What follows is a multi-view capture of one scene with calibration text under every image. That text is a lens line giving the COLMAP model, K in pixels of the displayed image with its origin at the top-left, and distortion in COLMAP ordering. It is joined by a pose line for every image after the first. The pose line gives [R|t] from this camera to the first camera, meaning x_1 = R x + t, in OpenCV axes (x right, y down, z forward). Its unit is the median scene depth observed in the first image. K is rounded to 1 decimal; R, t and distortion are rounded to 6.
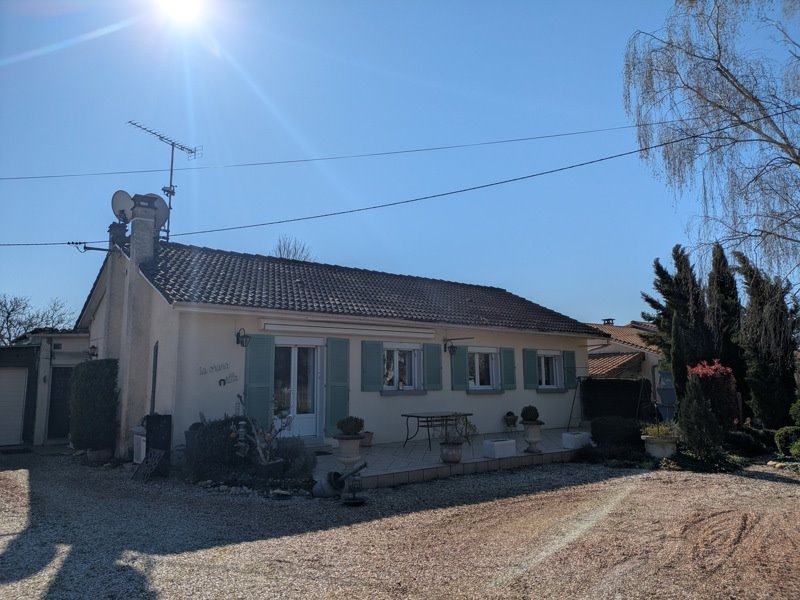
lens RADIAL K [[579.7, 0, 400.0], [0, 579.7, 300.0], [0, 0, 1]] dist [0.002348, 0.000228]
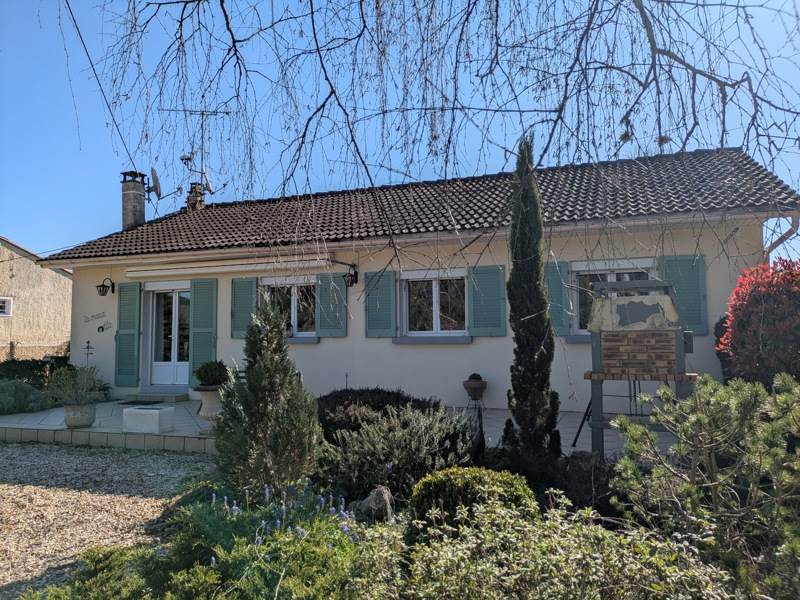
lens RADIAL K [[594.4, 0, 400.0], [0, 594.4, 300.0], [0, 0, 1]] dist [-0.002870, -0.000673]
pose [[0.497241, -0.036010, -0.866865, 0.814851], [0.138166, 0.989674, 0.038141, 0.102578], [0.856541, -0.138737, 0.497082, 0.779672]]
